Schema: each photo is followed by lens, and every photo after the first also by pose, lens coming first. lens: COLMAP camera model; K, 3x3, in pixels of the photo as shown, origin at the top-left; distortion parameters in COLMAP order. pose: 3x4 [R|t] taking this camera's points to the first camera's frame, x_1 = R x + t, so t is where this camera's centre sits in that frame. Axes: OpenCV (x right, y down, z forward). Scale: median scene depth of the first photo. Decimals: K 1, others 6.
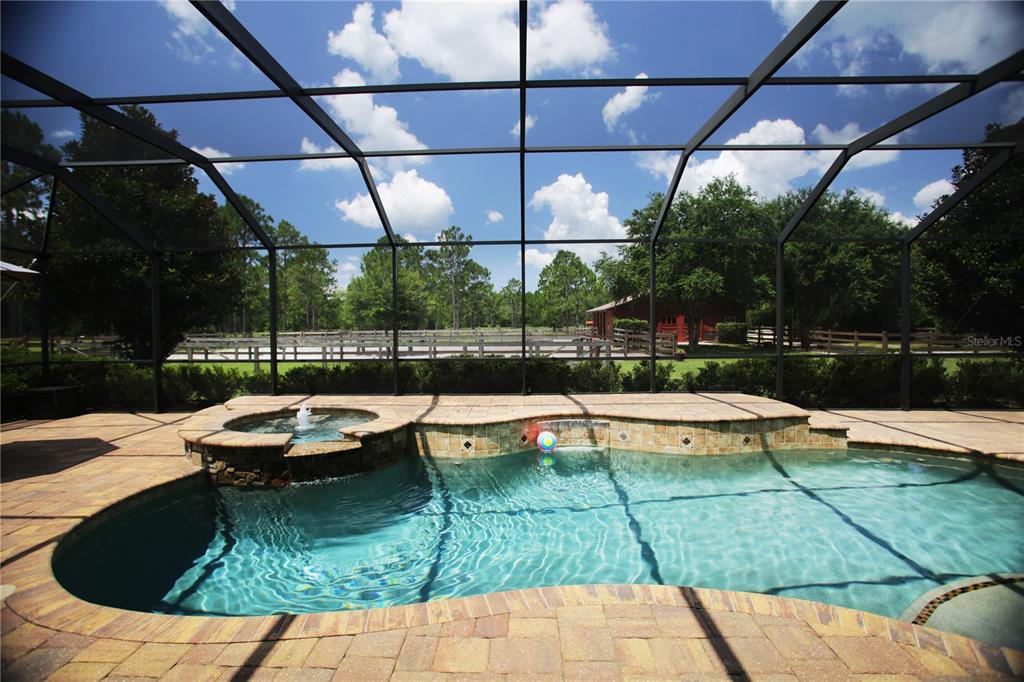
lens RADIAL K [[535.4, 0, 512.0], [0, 535.4, 341.0], [0, 0, 1]] dist [0.000394, -0.000111]
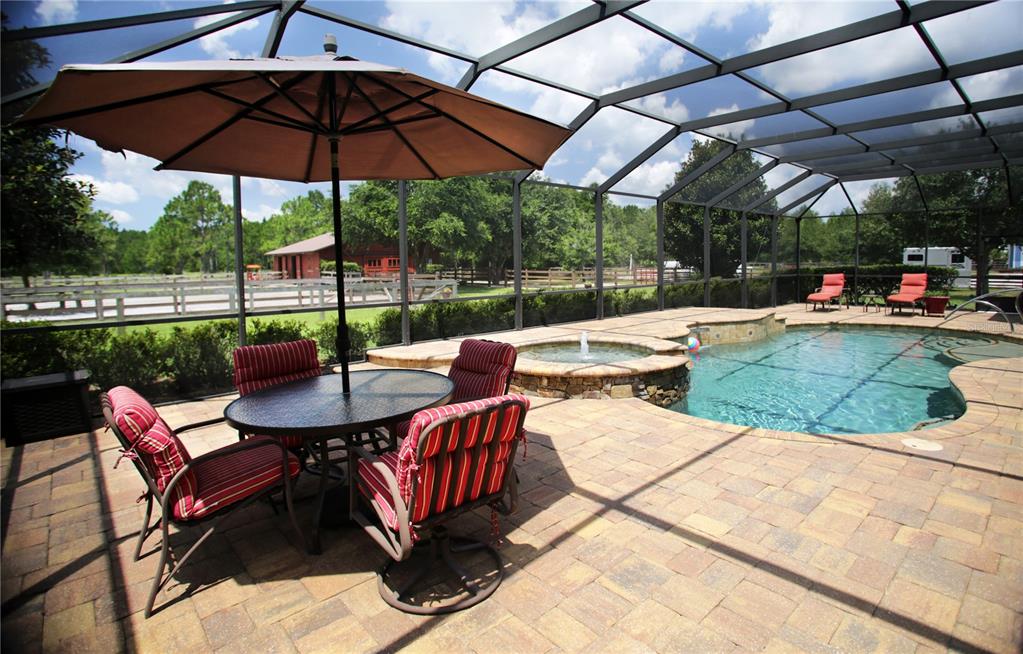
lens RADIAL K [[550.4, 0, 511.5], [0, 550.4, 327.0], [0, 0, 1]] dist [-0.022731, -0.000100]
pose [[0.730905, -0.082592, 0.677463, -0.480749], [0.033588, 0.995801, 0.085164, 0.005026], [-0.681652, -0.039492, 0.730610, 0.124558]]
